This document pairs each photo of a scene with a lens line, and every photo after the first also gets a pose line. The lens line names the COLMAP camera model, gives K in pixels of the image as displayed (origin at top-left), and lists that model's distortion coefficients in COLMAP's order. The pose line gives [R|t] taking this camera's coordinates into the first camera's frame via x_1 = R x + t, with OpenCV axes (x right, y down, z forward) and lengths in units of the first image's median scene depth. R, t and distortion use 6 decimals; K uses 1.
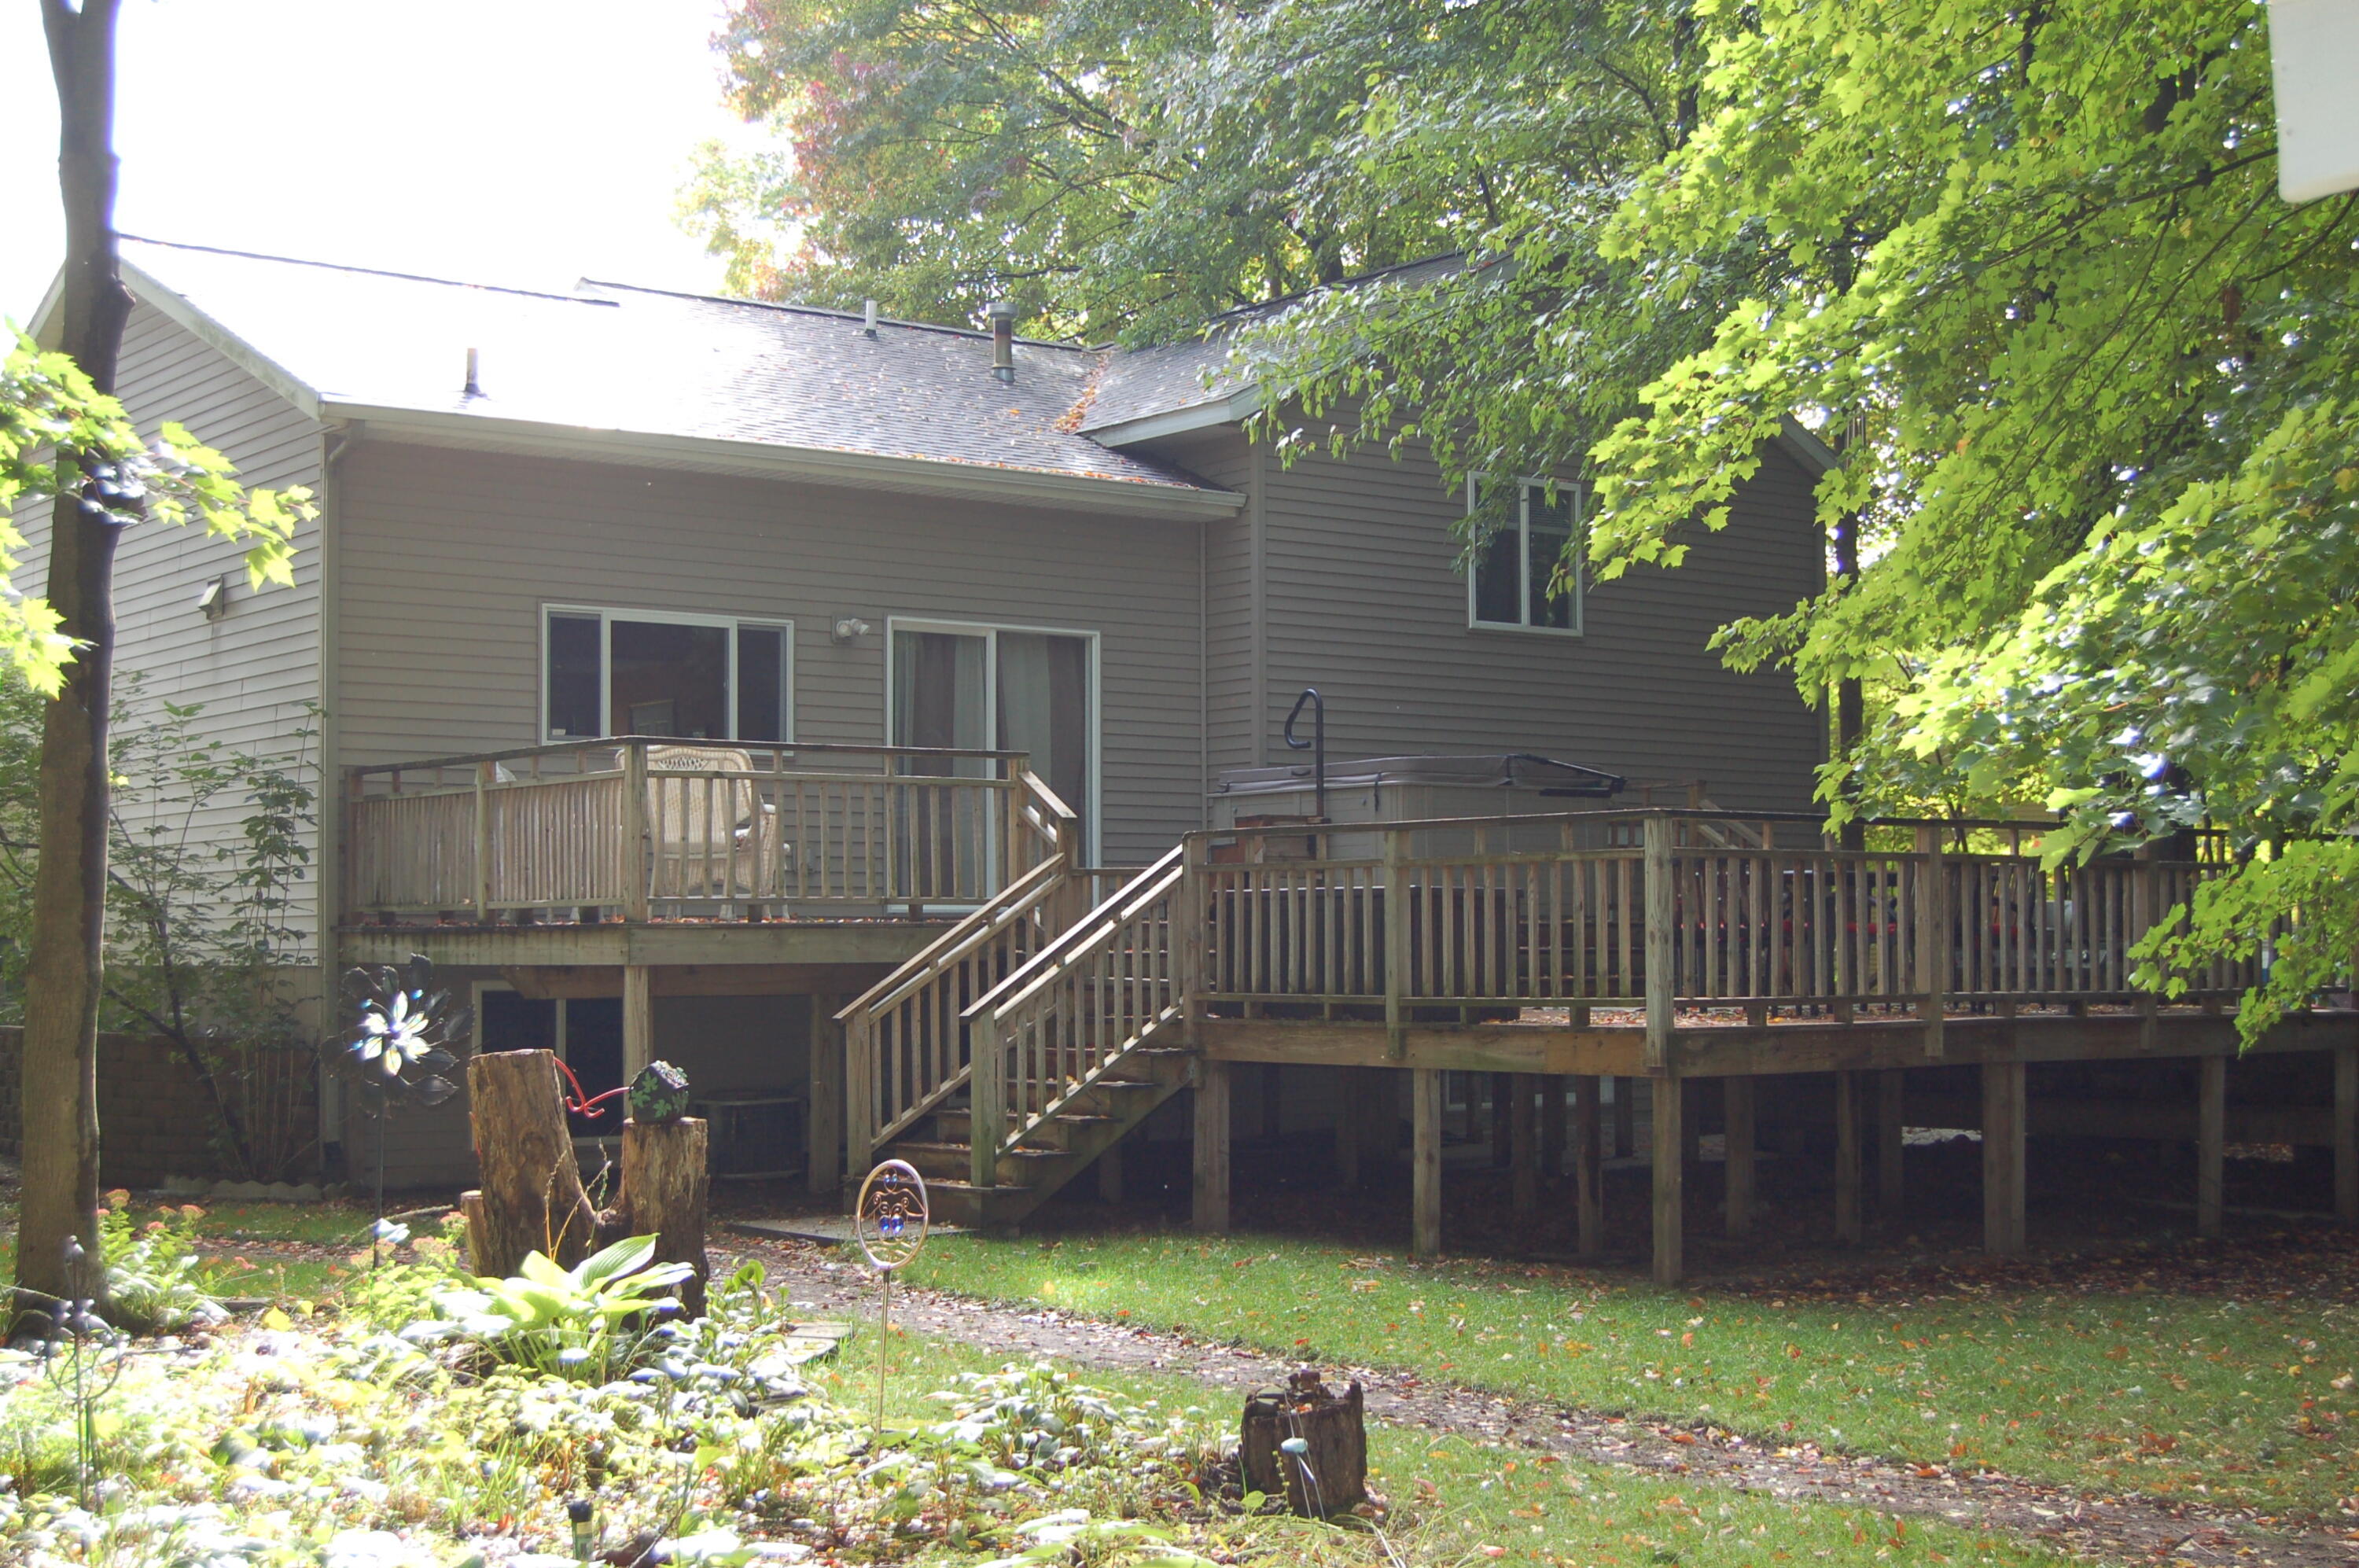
lens RADIAL K [[3084.4, 0, 1175.4], [0, 3084.4, 784.5], [0, 0, 1]] dist [0.014482, 0.000000]
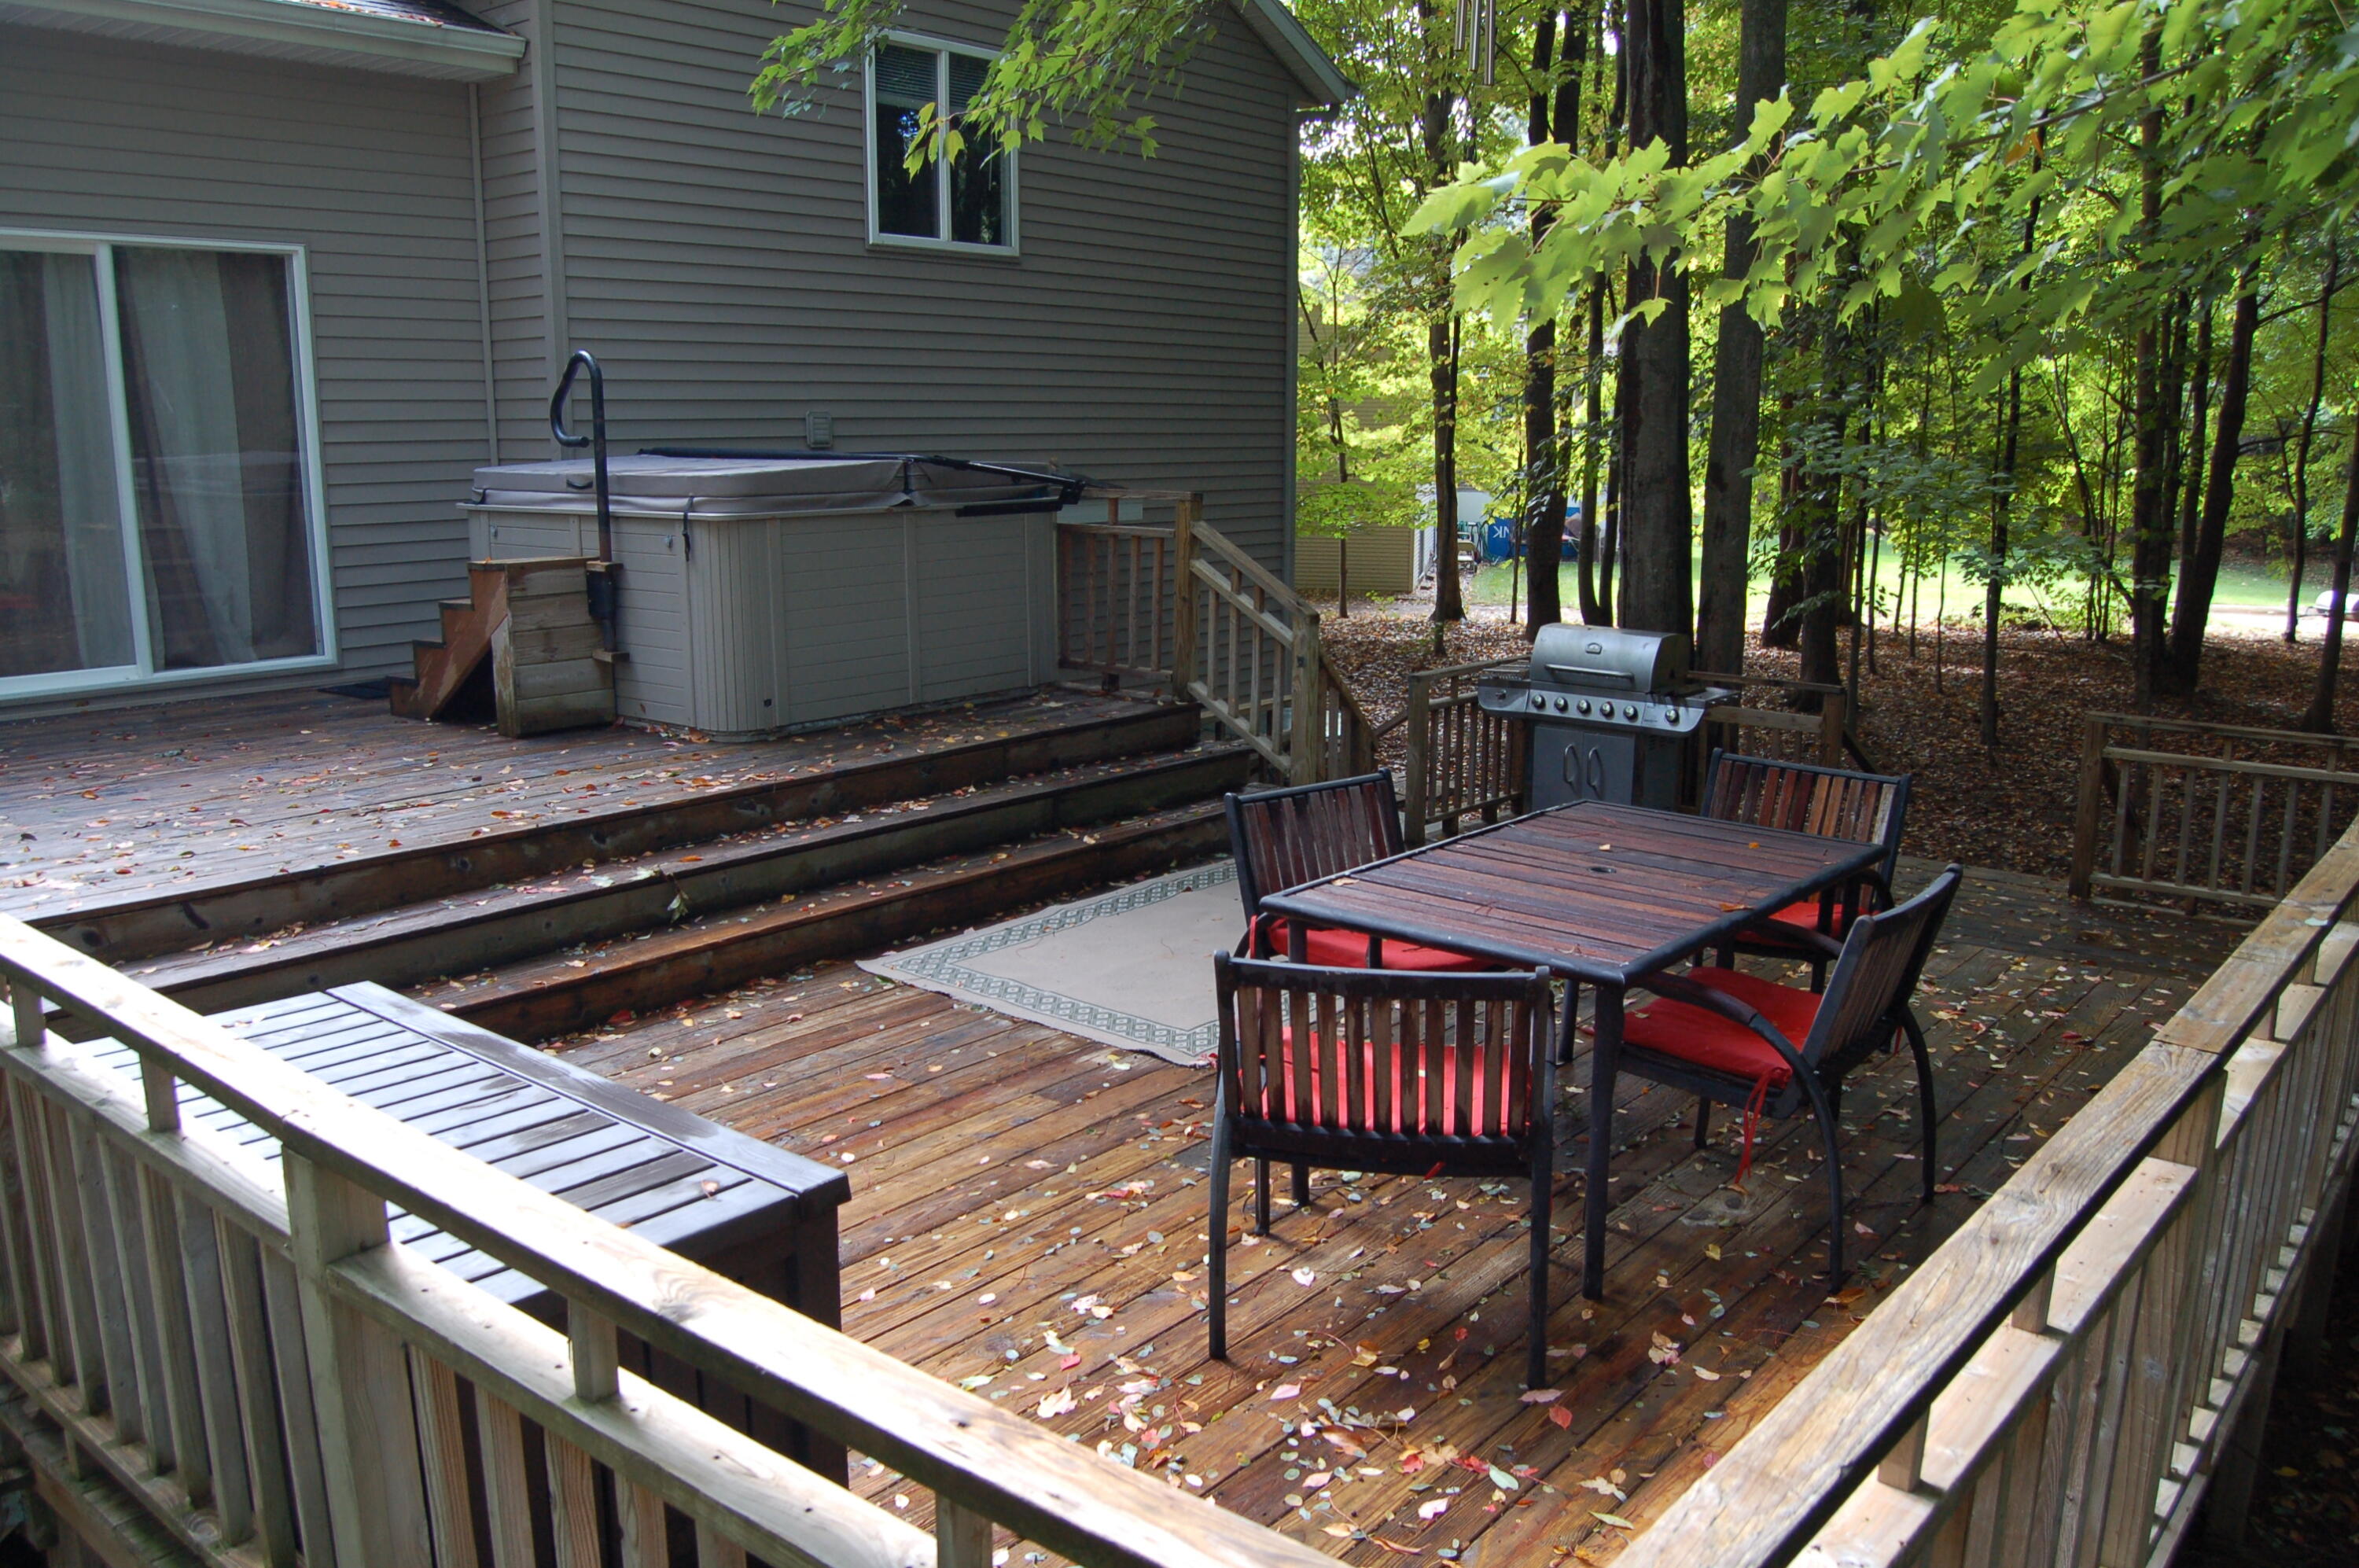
lens RADIAL K [[1831.5, 0, 1179.3], [0, 1831.5, 801.7], [0, 0, 1]] dist [-0.072959, 0.004617]
pose [[0.976306, -0.038553, 0.212931, 0.078879], [-0.016852, 0.967467, 0.252437, -0.036402], [-0.215736, -0.250044, 0.943894, 0.603776]]
